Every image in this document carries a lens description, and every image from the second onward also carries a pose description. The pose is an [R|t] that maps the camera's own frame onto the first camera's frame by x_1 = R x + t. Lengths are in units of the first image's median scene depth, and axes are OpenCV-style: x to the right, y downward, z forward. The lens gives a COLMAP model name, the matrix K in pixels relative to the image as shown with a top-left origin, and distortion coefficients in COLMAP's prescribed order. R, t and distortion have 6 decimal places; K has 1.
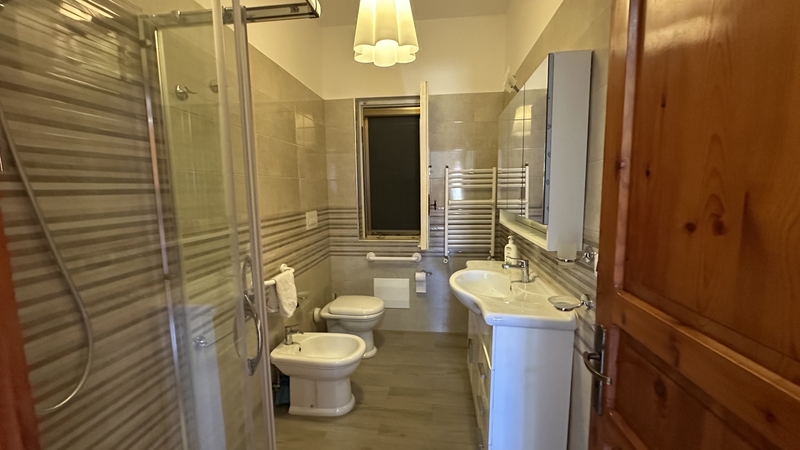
lens RADIAL K [[323.5, 0, 401.0], [0, 323.5, 225.3], [0, 0, 1]] dist [-0.003510, -0.000060]
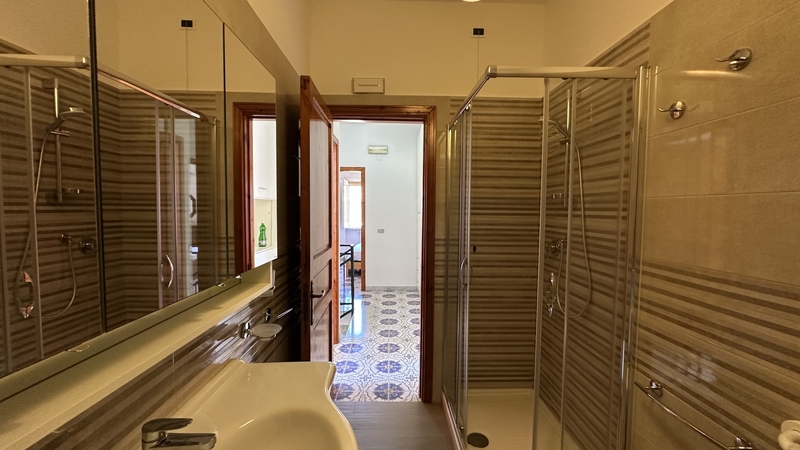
lens RADIAL K [[323.5, 0, 400.3], [0, 323.5, 225.0], [0, 0, 1]] dist [-0.003510, -0.000060]
pose [[-0.988297, -0.014803, -0.151824, 0.303000], [-0.040292, 0.985266, 0.166214, -0.289506], [0.147127, 0.170386, -0.974332, 2.436534]]
